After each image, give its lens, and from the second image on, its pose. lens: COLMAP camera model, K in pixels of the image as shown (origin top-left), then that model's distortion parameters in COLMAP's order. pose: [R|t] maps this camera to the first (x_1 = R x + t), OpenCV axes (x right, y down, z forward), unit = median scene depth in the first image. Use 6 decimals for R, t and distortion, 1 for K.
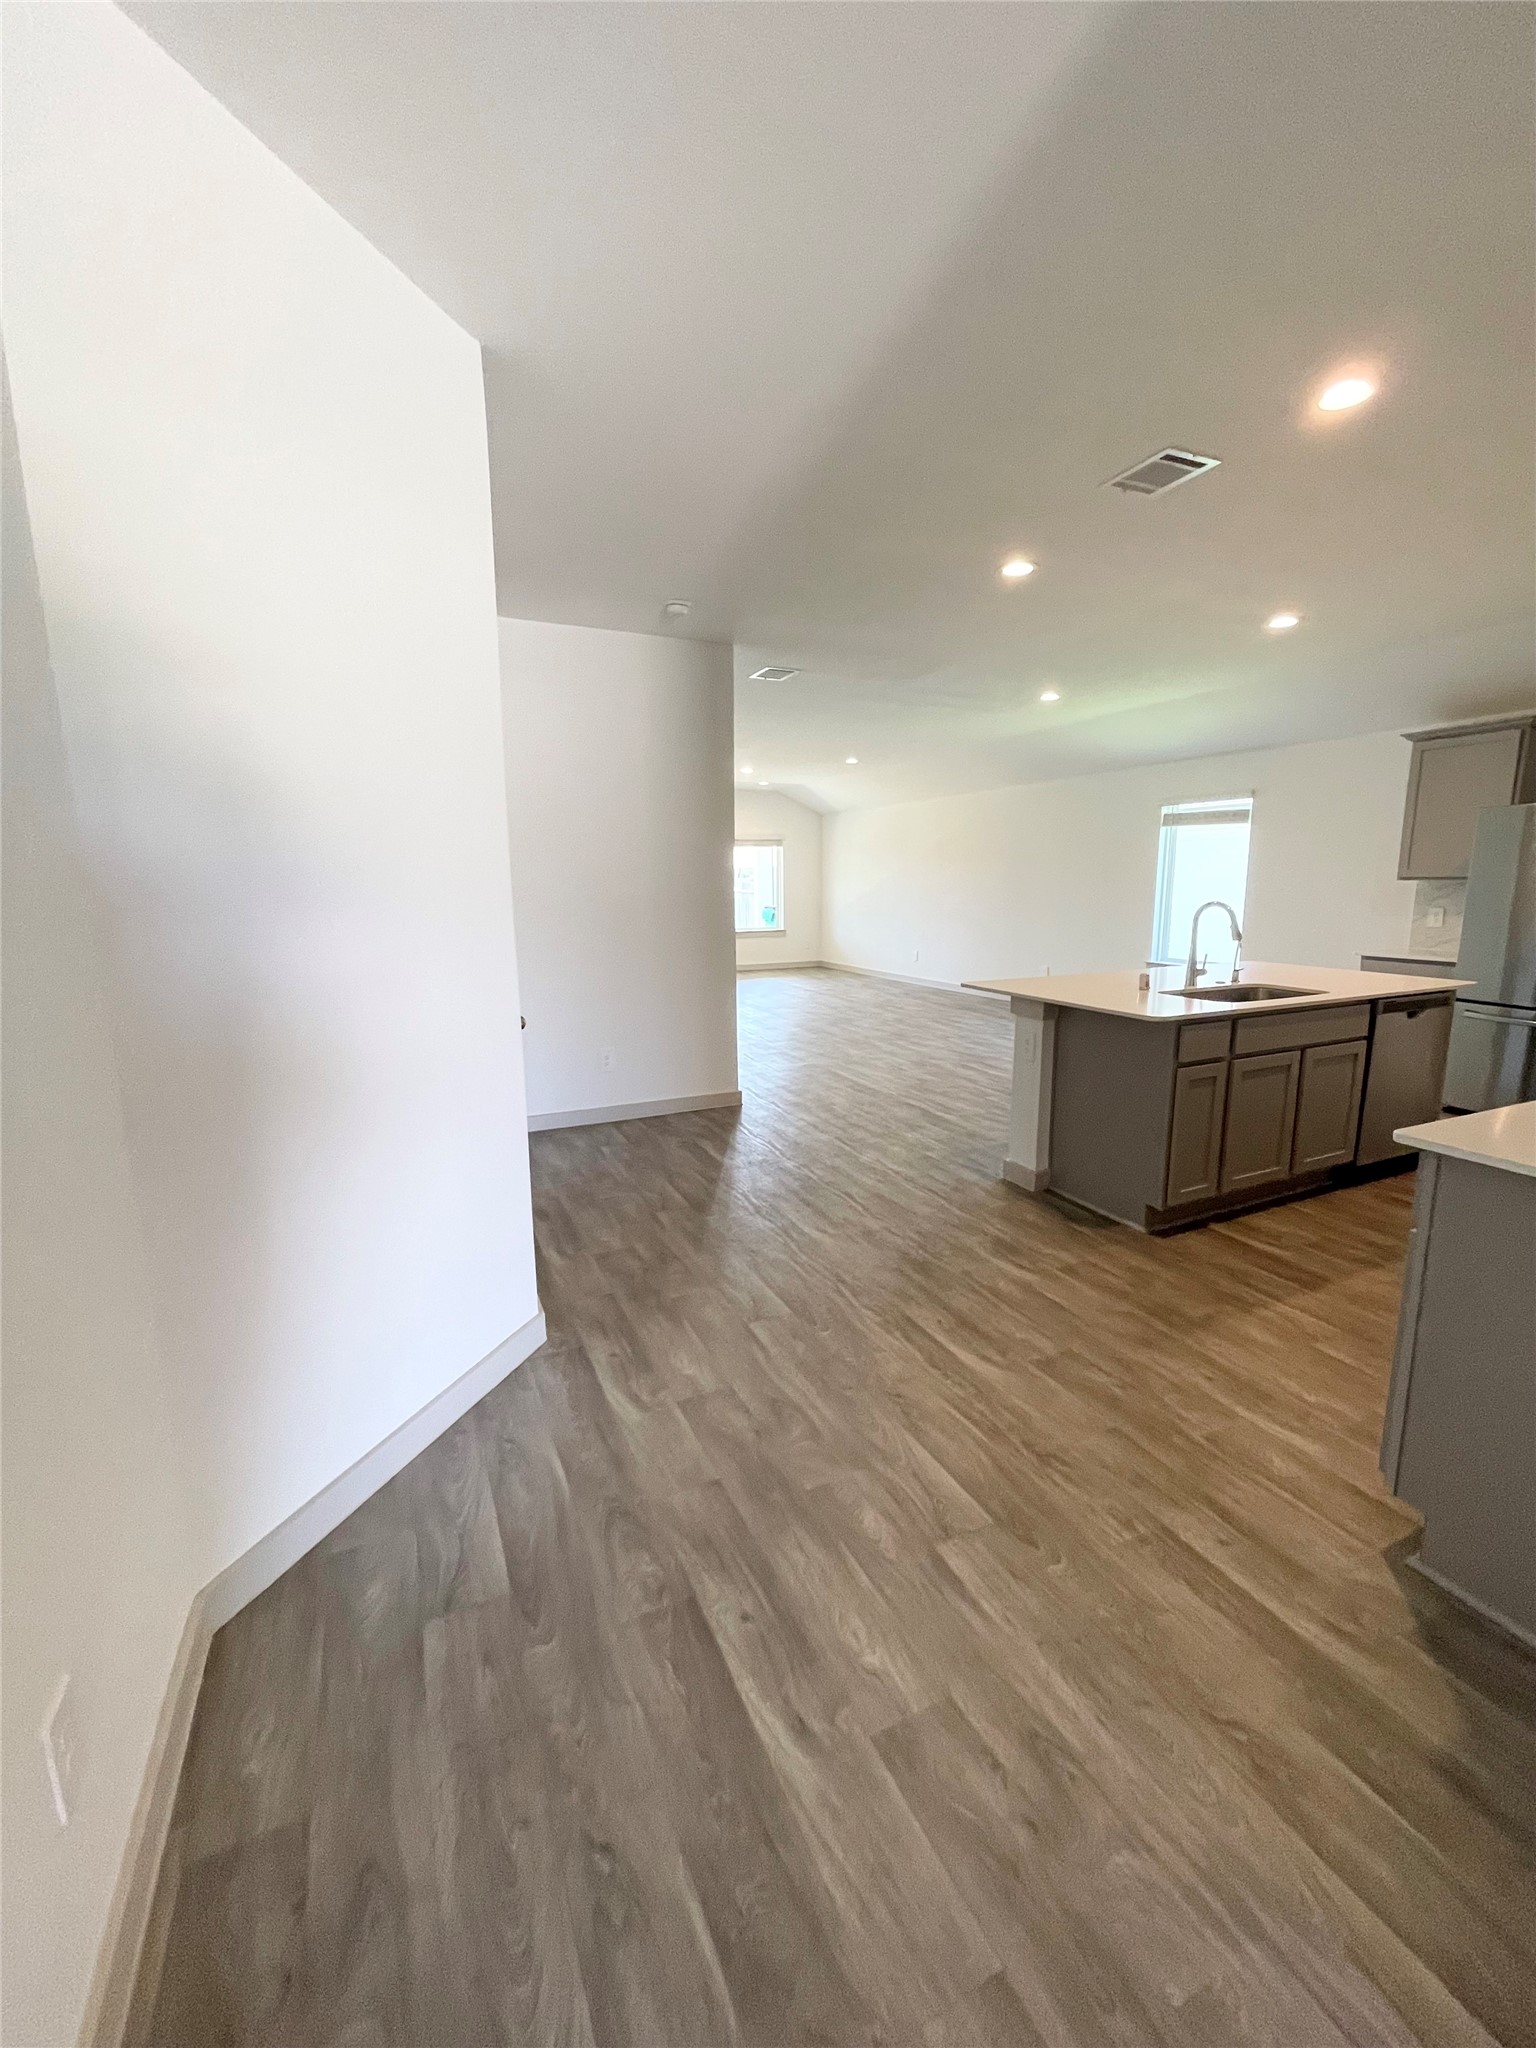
lens RADIAL K [[822.9, 0, 772.5], [0, 822.9, 1016.6], [0, 0, 1]] dist [-0.002621, 0.000338]
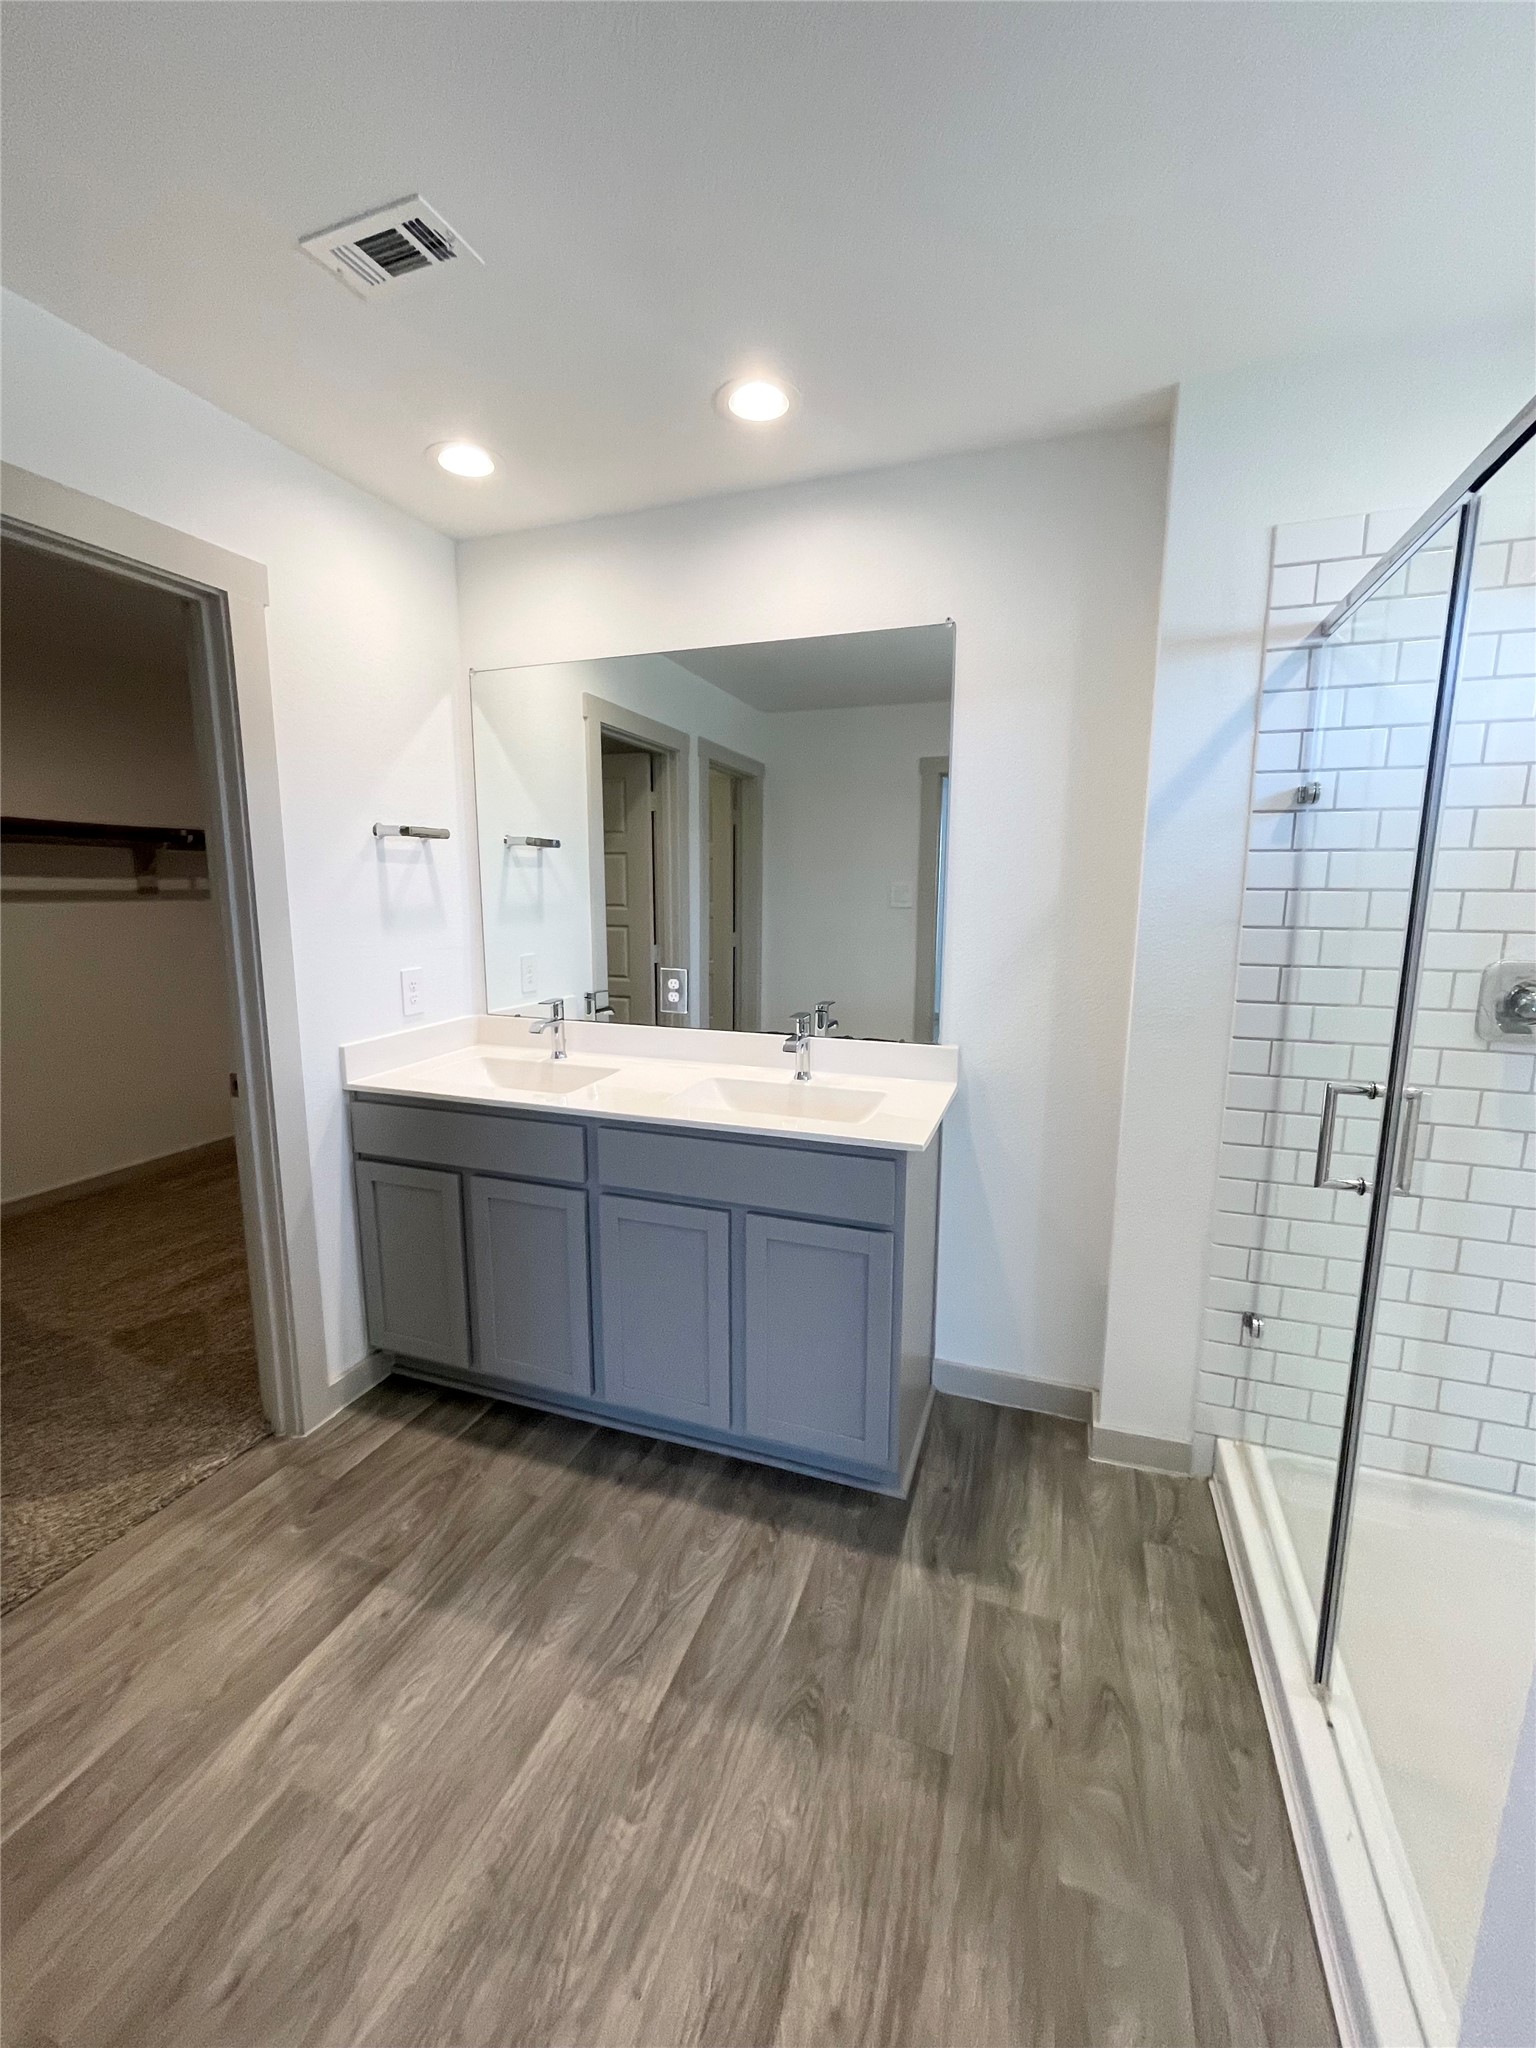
lens RADIAL K [[822.9, 0, 768.2], [0, 822.9, 1020.9], [0, 0, 1]] dist [-0.002621, 0.000338]
pose [[0.706900, 0.107027, -0.699170, 1.078615], [-0.108295, 0.993208, 0.042545, -0.112665], [0.698974, 0.045642, 0.713689, 0.653892]]
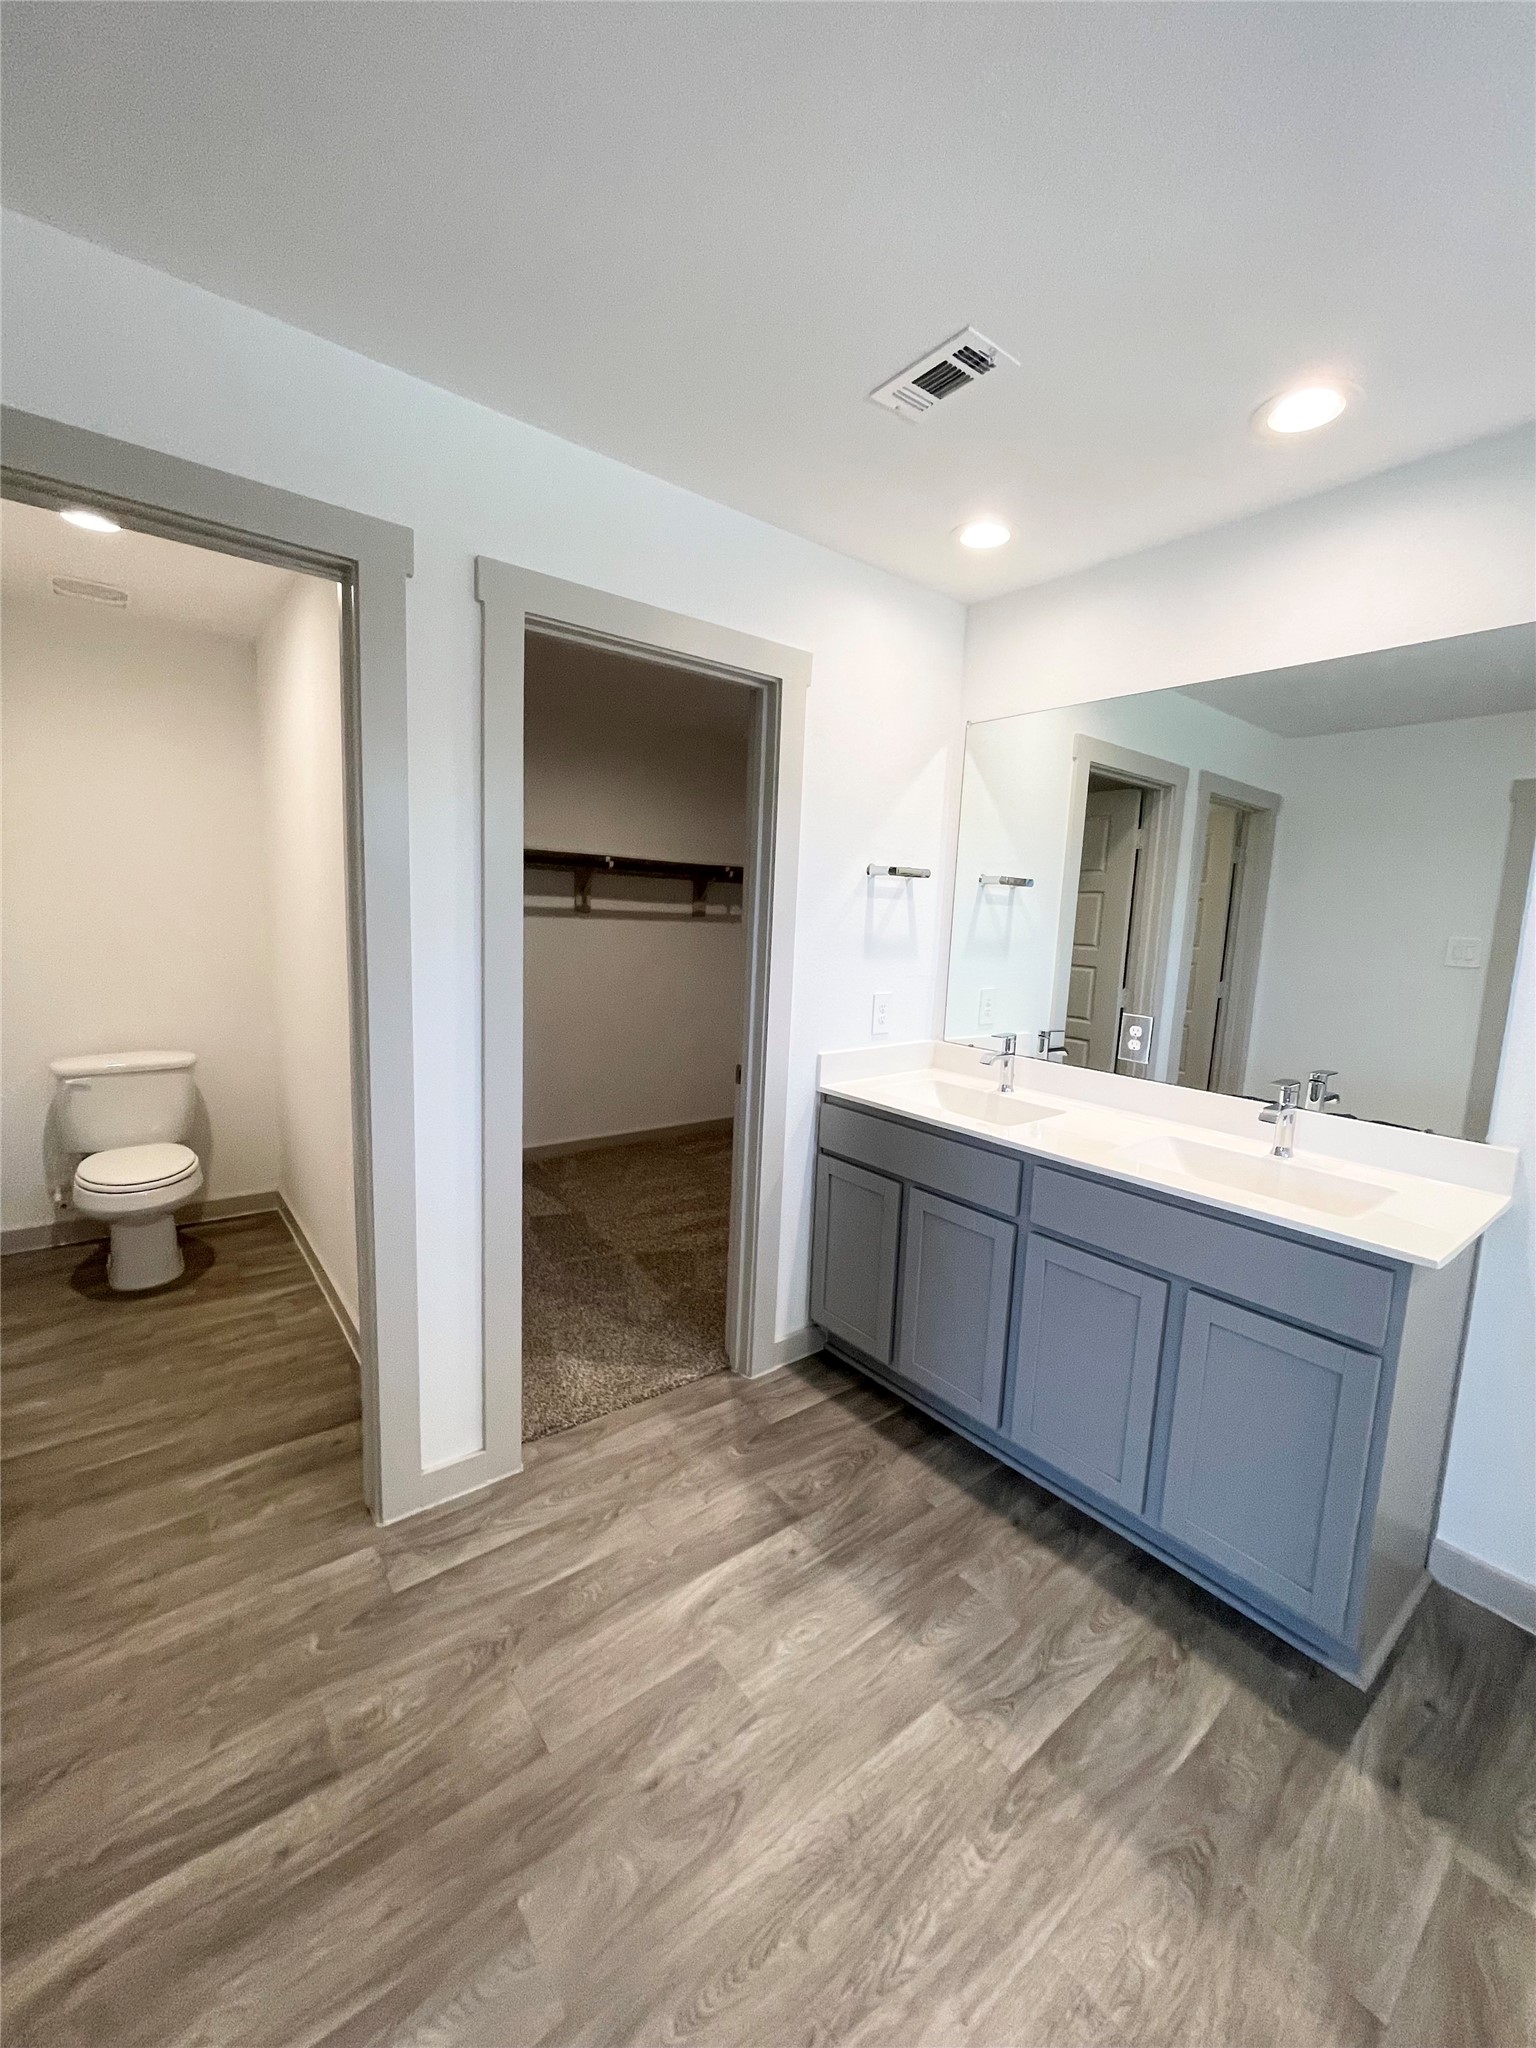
lens RADIAL K [[822.9, 0, 767.1], [0, 822.9, 1025.0], [0, 0, 1]] dist [-0.002621, 0.000338]
pose [[0.227537, 0.133870, -0.964524, 1.131907], [-0.190479, 0.977489, 0.090735, -0.116234], [0.954958, 0.163077, 0.247914, 0.633783]]
